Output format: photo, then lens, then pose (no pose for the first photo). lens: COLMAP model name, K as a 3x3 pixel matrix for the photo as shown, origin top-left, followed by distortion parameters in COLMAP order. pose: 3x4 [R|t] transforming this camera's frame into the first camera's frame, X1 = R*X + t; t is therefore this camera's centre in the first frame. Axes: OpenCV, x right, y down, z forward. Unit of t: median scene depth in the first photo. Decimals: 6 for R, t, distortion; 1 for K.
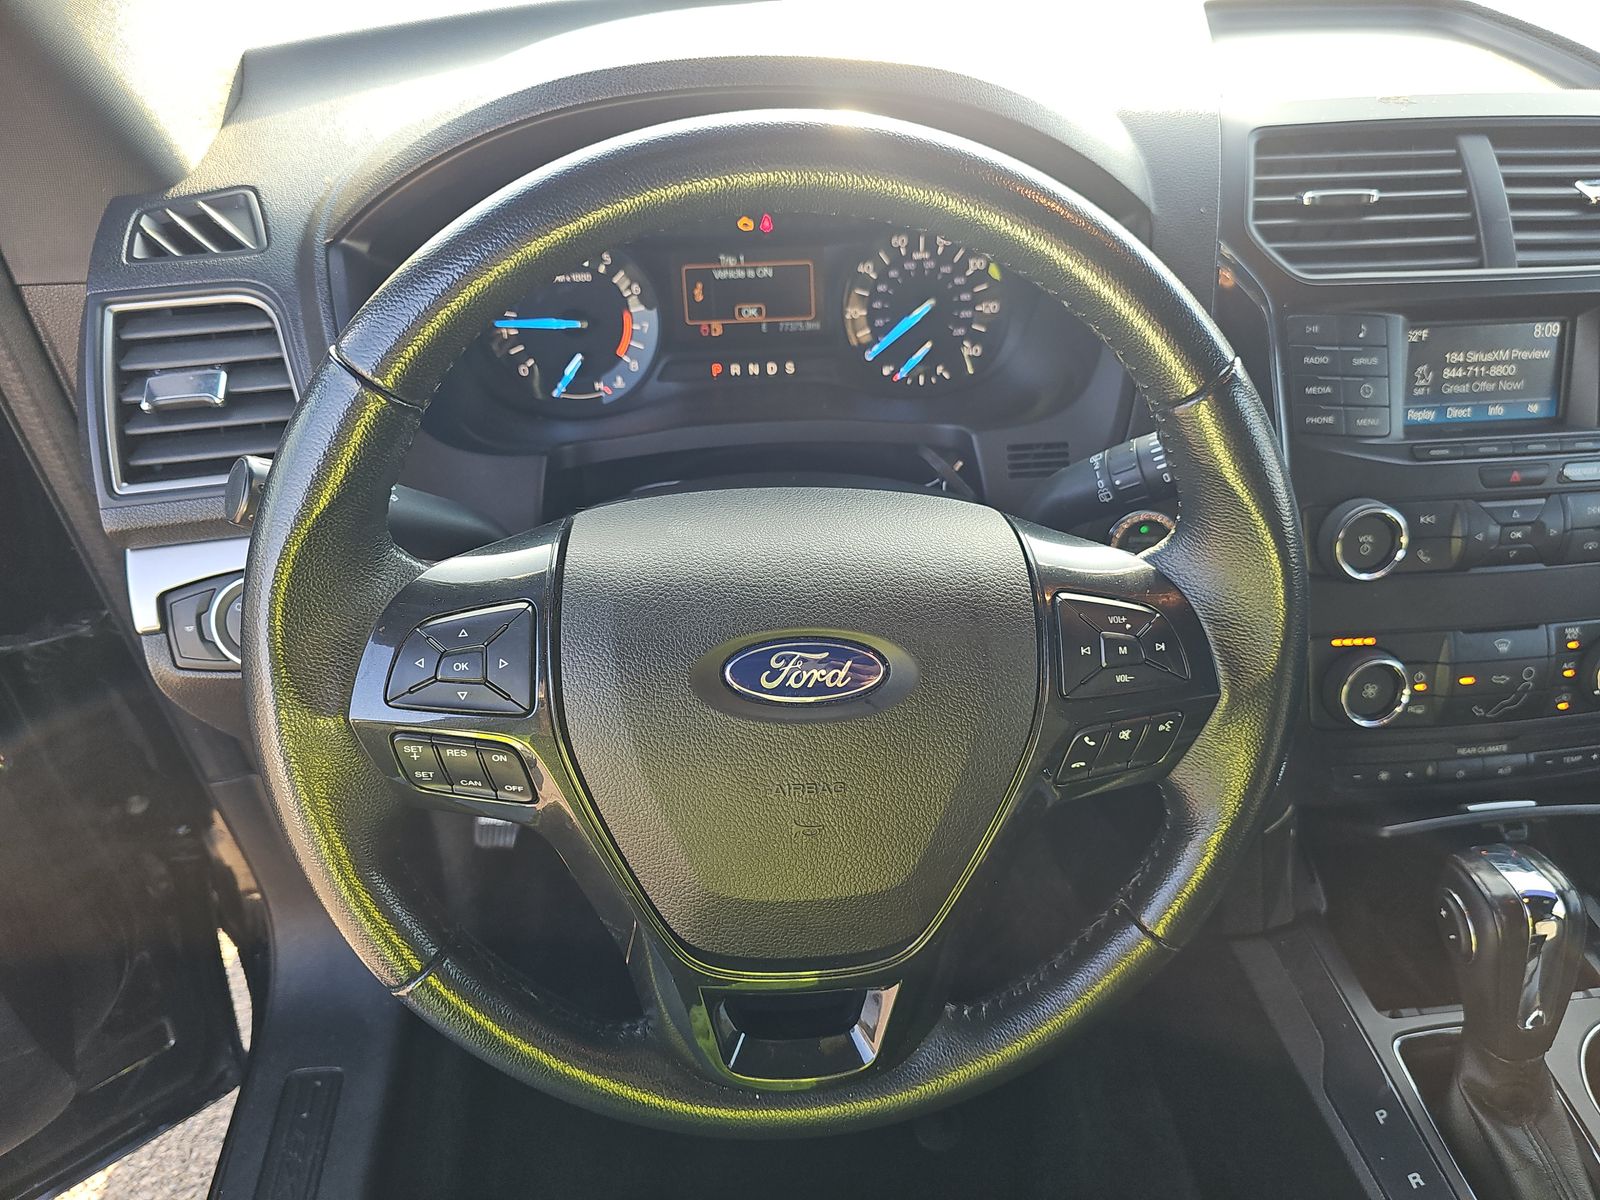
lens RADIAL K [[1070.9, 0, 808.4], [0, 1070.9, 594.4], [0, 0, 1]] dist [0.055019, -0.061640]
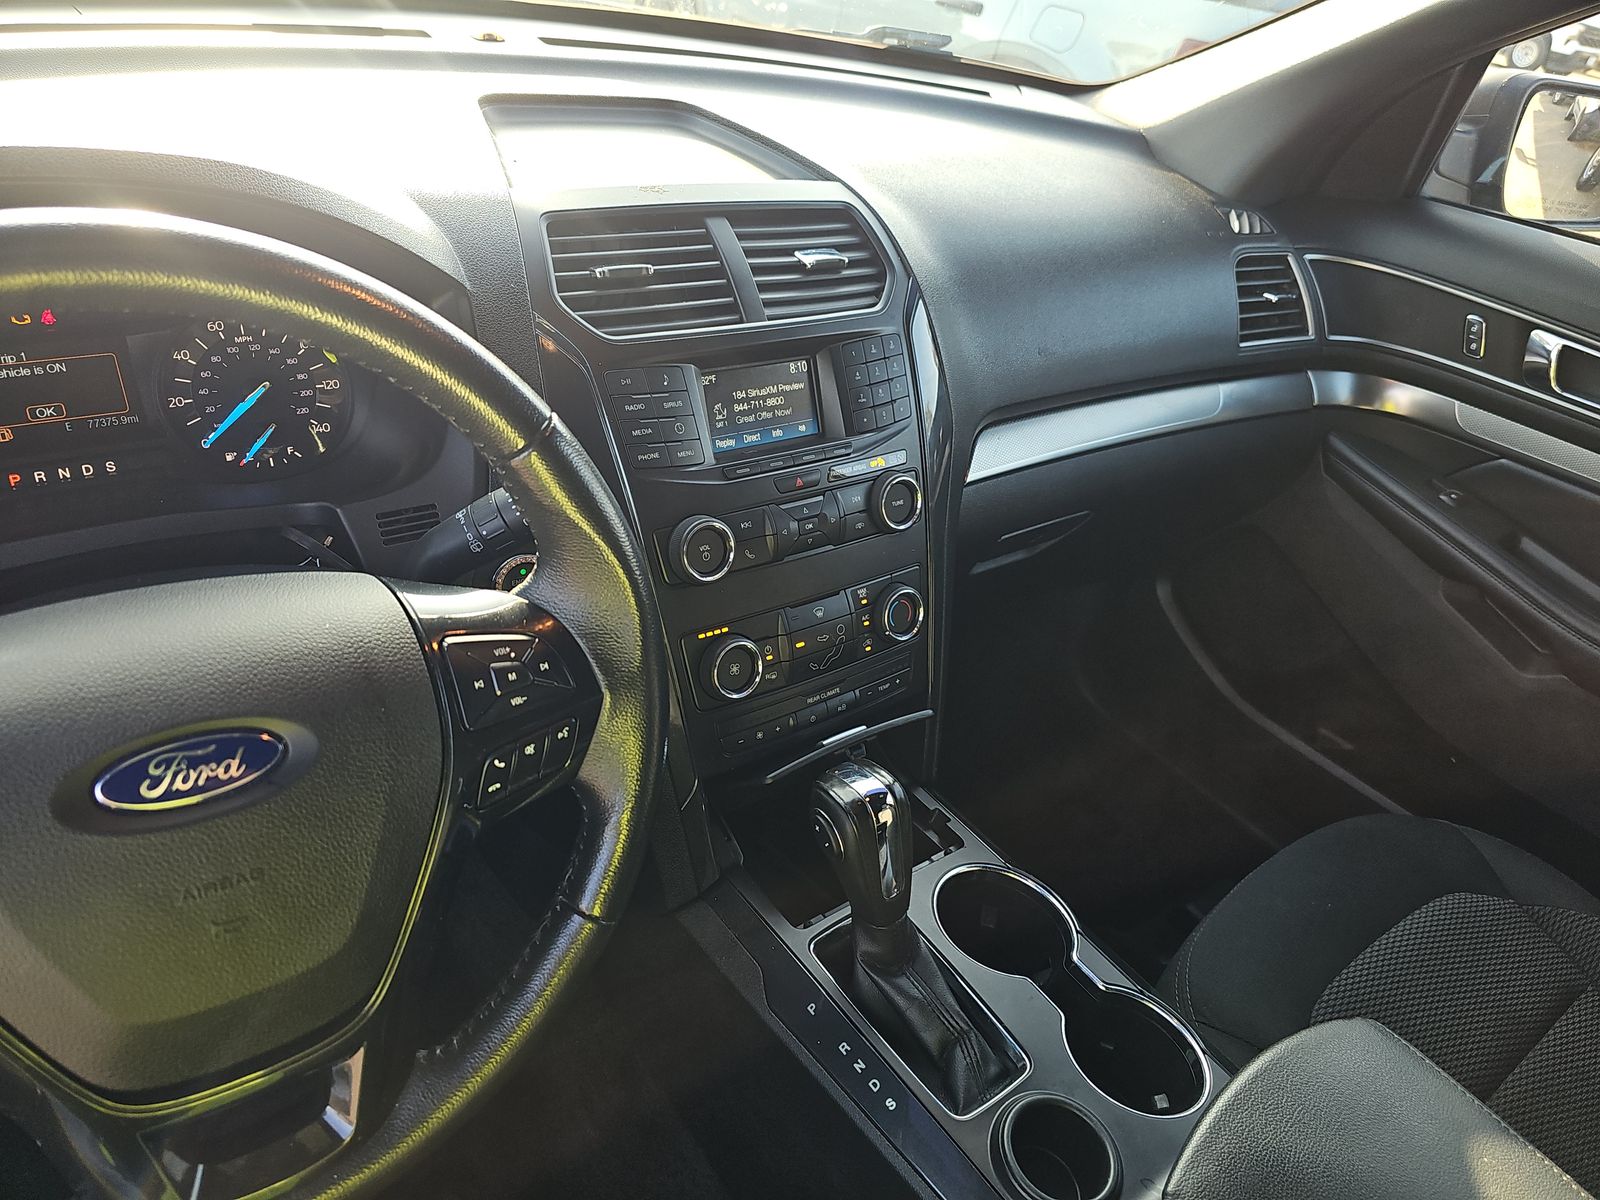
lens RADIAL K [[1070.9, 0, 808.4], [0, 1070.9, 594.4], [0, 0, 1]] dist [0.055019, -0.061640]
pose [[0.847068, -0.184526, 0.498424, 0.006630], [0.210973, 0.977486, 0.003337, 0.019991], [-0.487818, 0.102328, 0.866927, -0.091744]]
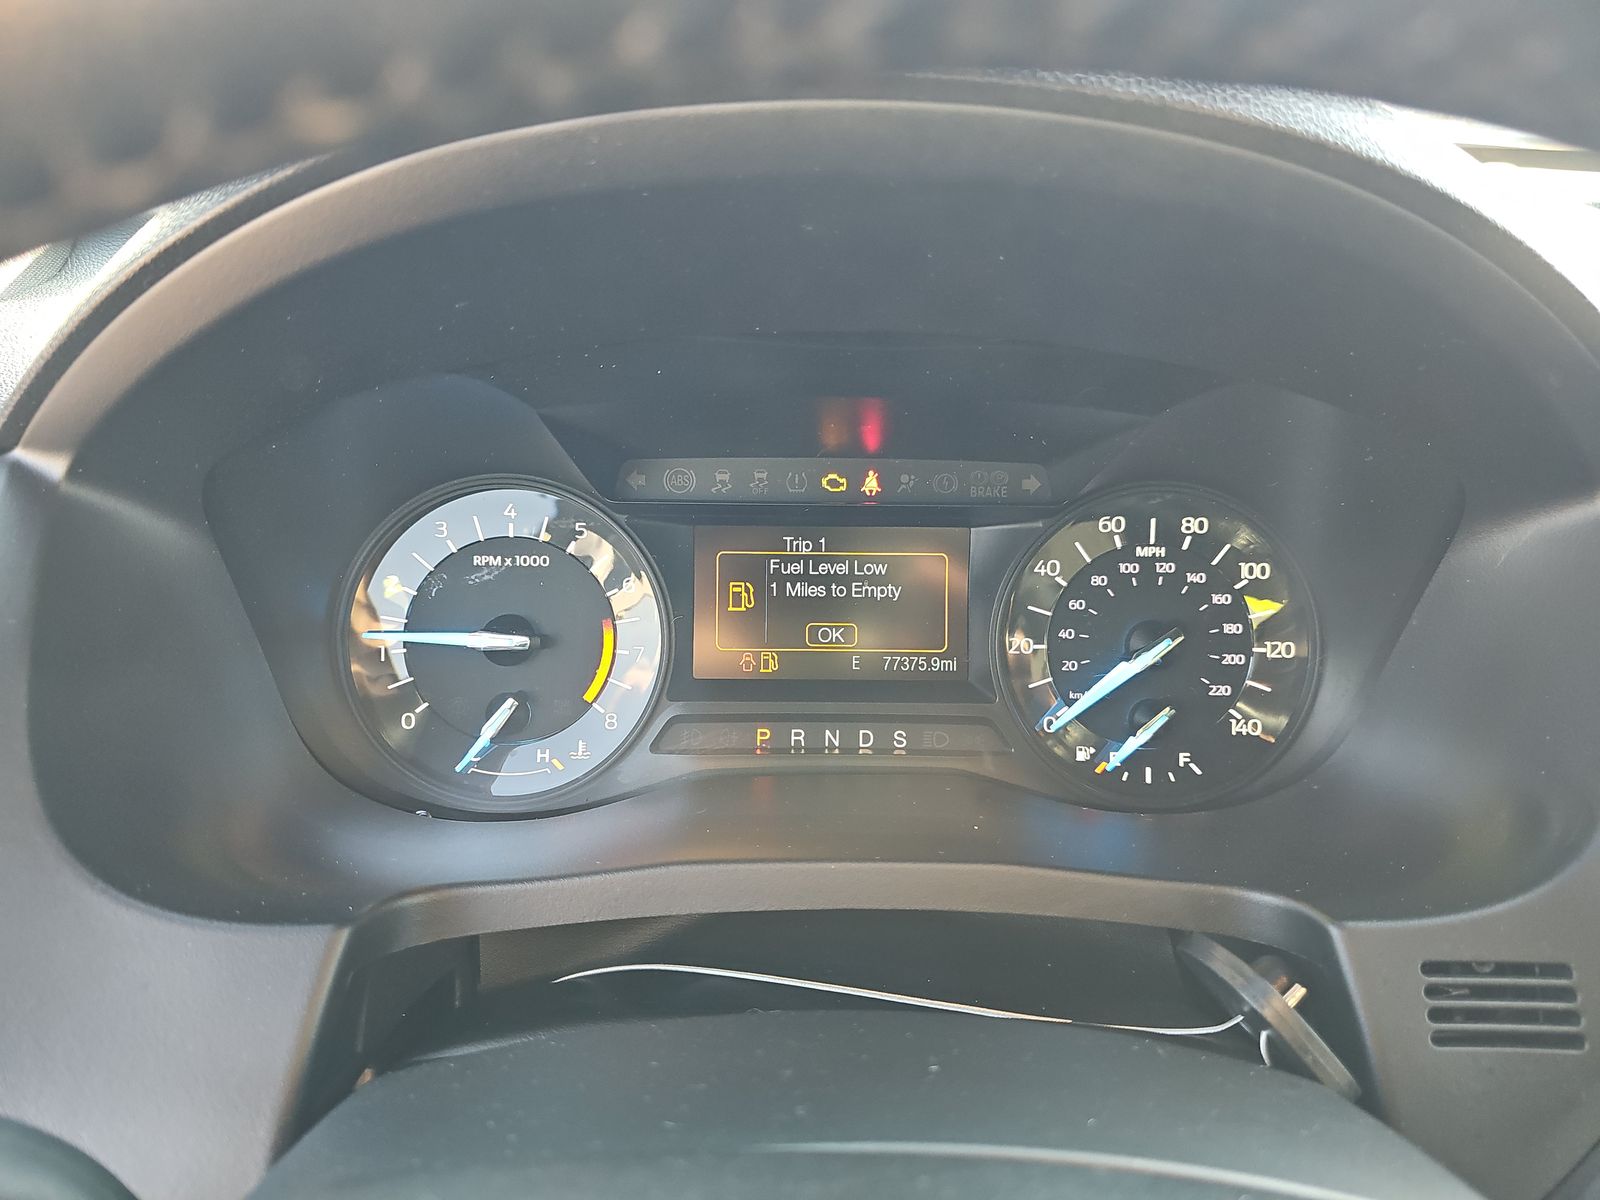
lens RADIAL K [[1070.9, 0, 808.4], [0, 1070.9, 594.4], [0, 0, 1]] dist [0.055019, -0.061640]
pose [[0.997089, 0.046028, -0.060781, -0.037763], [-0.062227, 0.951928, -0.299934, -0.132116], [0.044054, 0.302844, 0.952022, 0.529981]]
